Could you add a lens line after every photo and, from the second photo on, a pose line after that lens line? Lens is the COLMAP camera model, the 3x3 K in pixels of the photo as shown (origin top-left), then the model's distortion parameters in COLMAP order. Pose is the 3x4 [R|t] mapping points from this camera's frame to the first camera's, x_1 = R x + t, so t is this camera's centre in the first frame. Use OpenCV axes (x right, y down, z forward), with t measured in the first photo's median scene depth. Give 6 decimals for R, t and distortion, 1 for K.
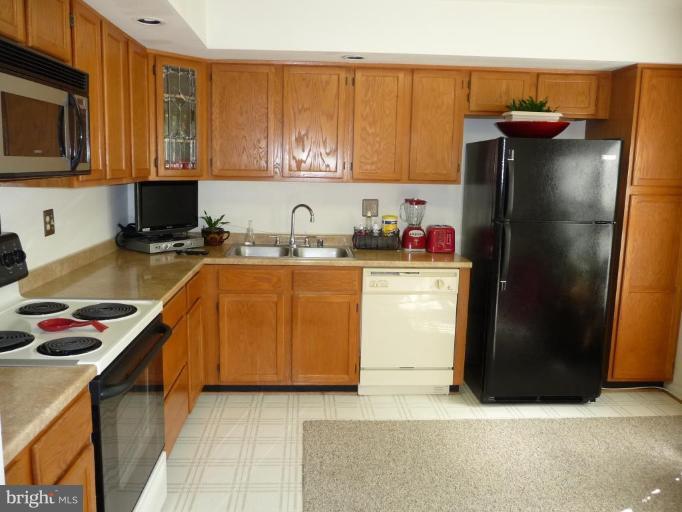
lens RADIAL K [[573.6, 0, 335.3], [0, 573.6, 251.9], [0, 0, 1]] dist [-0.039415, 0.030893]
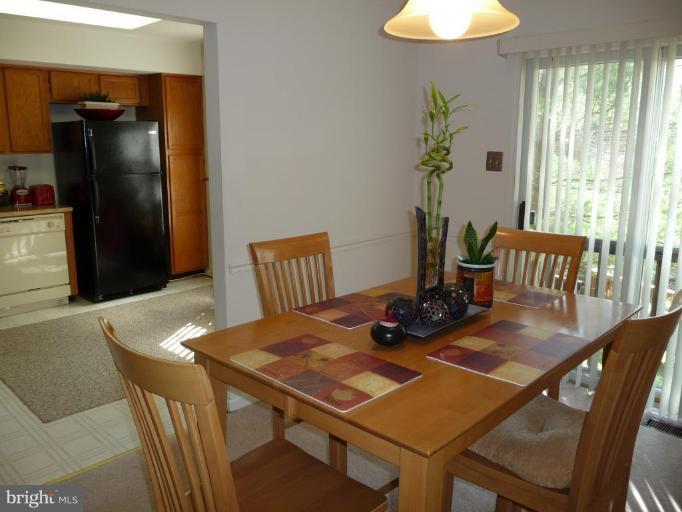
lens RADIAL K [[573.6, 0, 335.0], [0, 573.6, 252.6], [0, 0, 1]] dist [-0.039415, 0.030893]
pose [[0.738638, -0.149017, 0.657425, -0.229425], [0.112528, 0.988833, 0.097709, 0.065382], [-0.664644, 0.001807, 0.747158, -0.504776]]
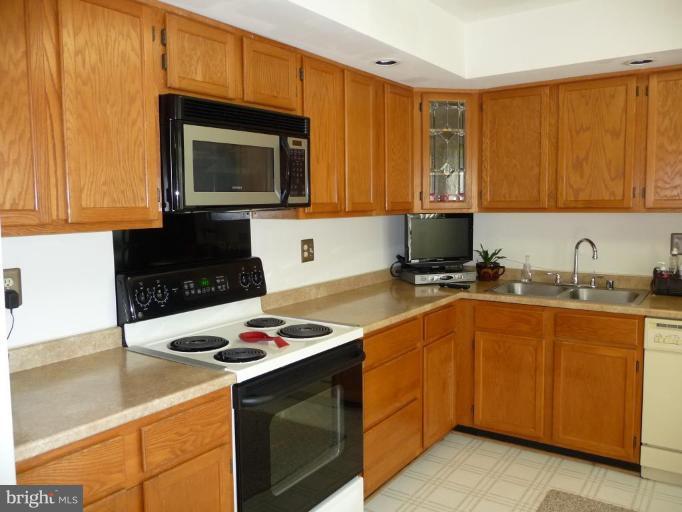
lens RADIAL K [[573.6, 0, 339.3], [0, 573.6, 251.6], [0, 0, 1]] dist [-0.039415, 0.030893]
pose [[0.787135, 0.022209, -0.616381, 0.195609], [-0.062854, 0.997037, -0.044341, -0.001567], [0.613570, 0.073644, 0.786199, 0.100954]]
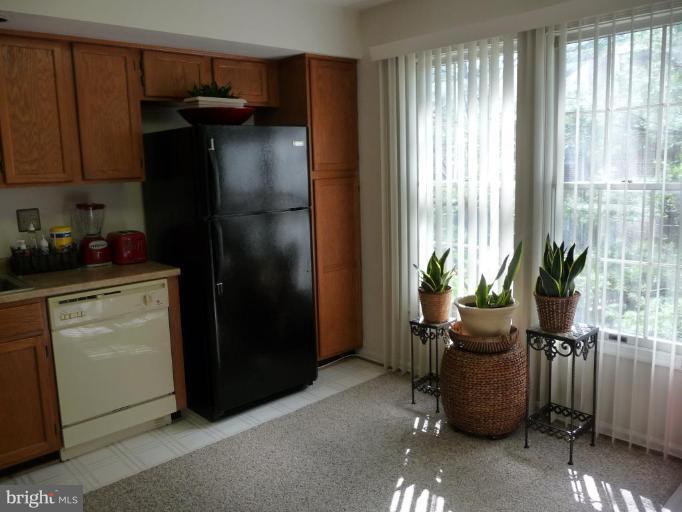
lens RADIAL K [[573.6, 0, 336.3], [0, 573.6, 246.8], [0, 0, 1]] dist [-0.039415, 0.030893]
pose [[0.770252, -0.134249, 0.623450, -0.116373], [0.138820, 0.989445, 0.041551, -0.017098], [-0.622448, 0.054543, 0.780758, 0.163566]]
